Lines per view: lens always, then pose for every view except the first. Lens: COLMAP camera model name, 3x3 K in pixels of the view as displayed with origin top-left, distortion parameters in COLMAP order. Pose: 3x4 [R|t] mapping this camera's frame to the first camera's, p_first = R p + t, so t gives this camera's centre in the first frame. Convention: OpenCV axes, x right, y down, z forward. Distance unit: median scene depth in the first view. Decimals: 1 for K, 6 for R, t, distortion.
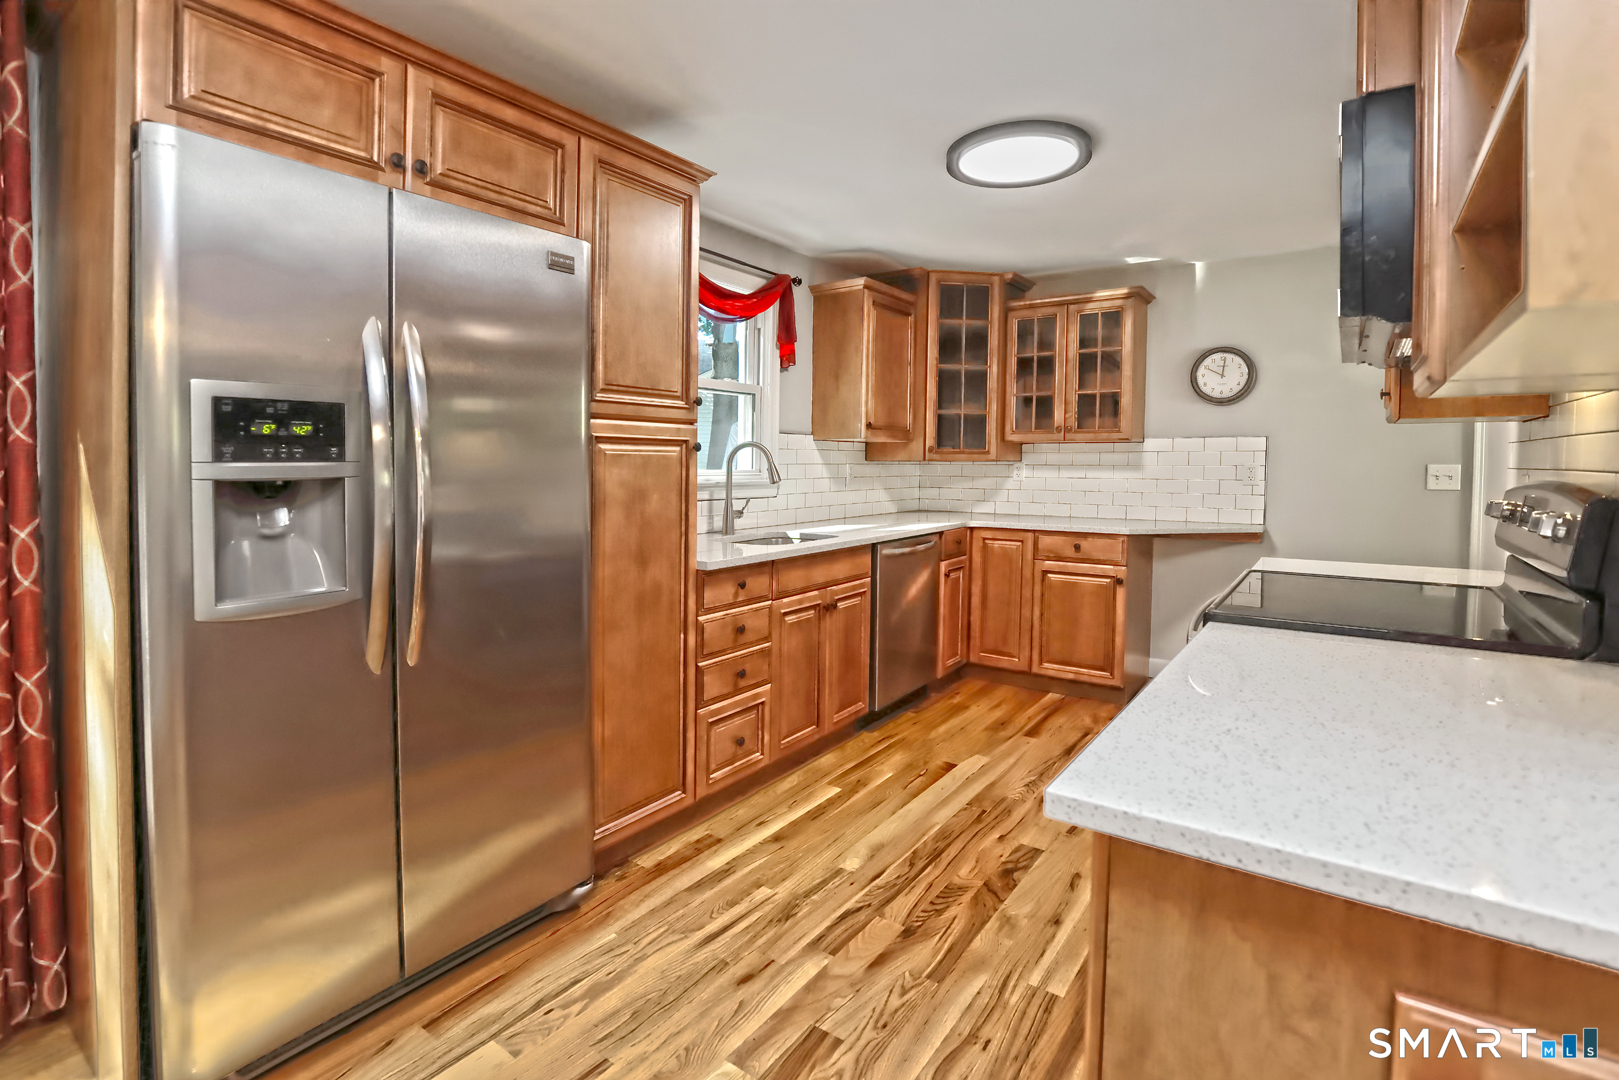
lens RADIAL K [[756.1, 0, 855.9], [0, 756.1, 451.9], [0, 0, 1]] dist [-0.031721, 0.000076]
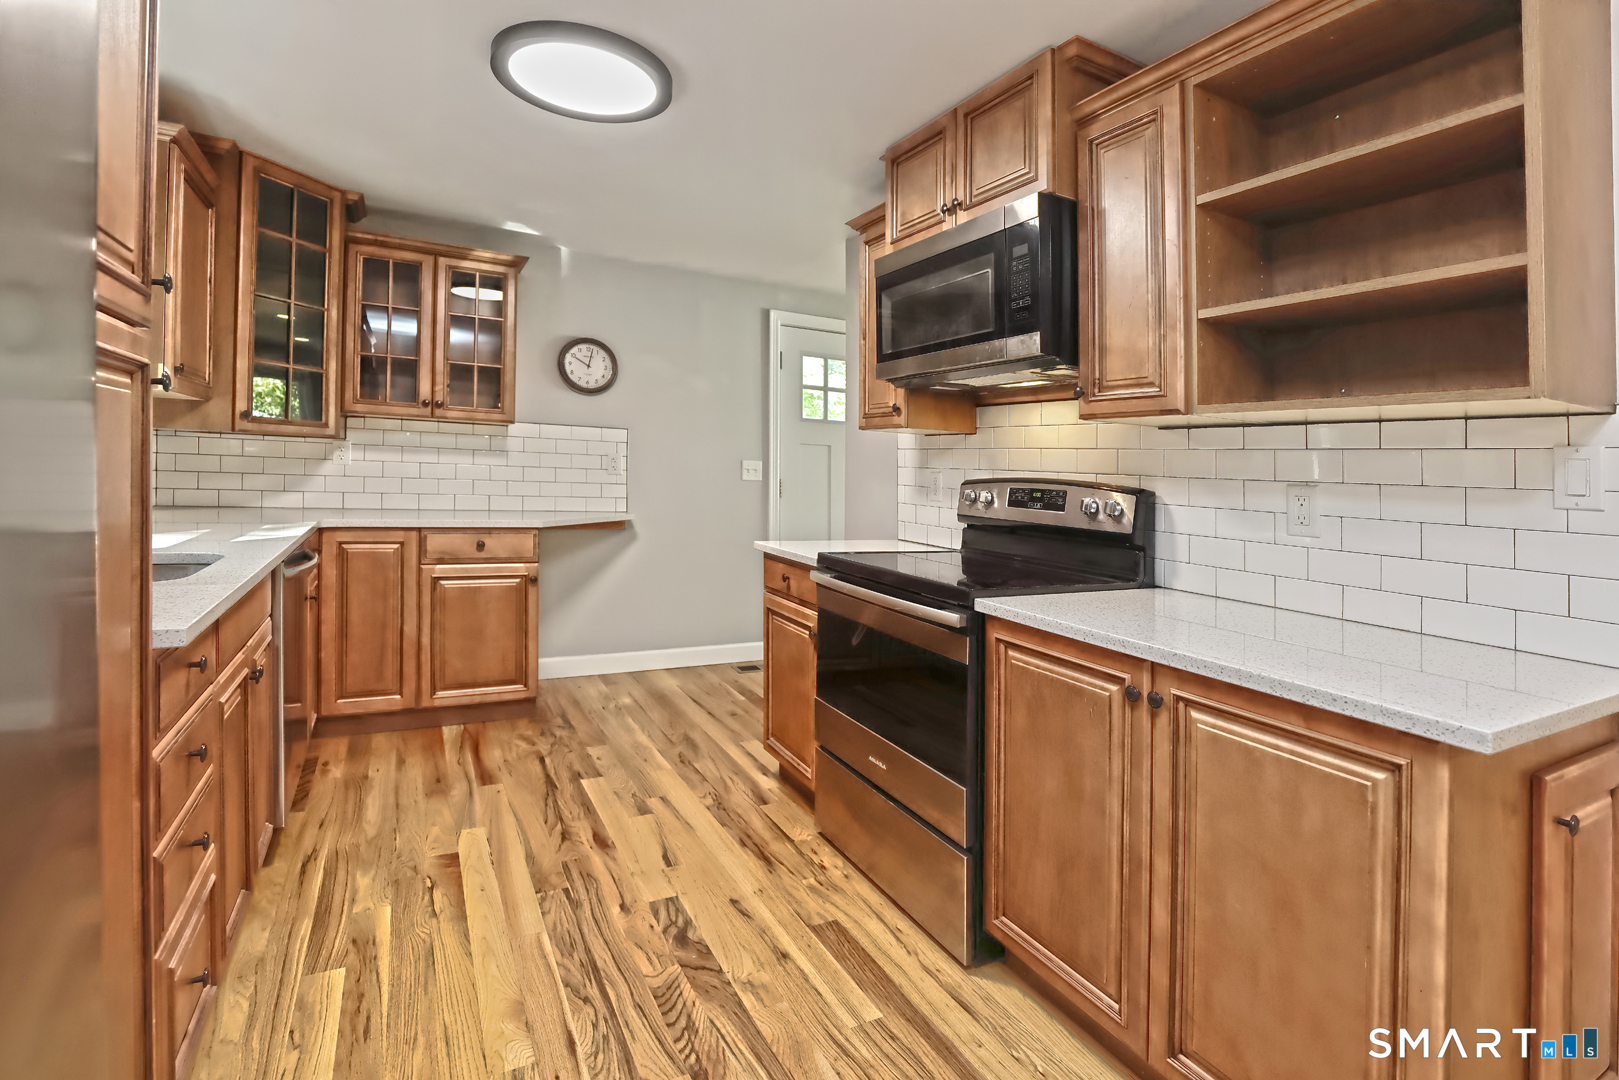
lens RADIAL K [[739.8, 0, 806.7], [0, 739.8, 443.6], [0, 0, 1]] dist [-0.026256, 0.000015]
pose [[0.472696, 0.048063, 0.879914, -0.335688], [-0.051397, 0.998315, -0.026920, 0.019712], [-0.879726, -0.032500, 0.474370, 0.362983]]
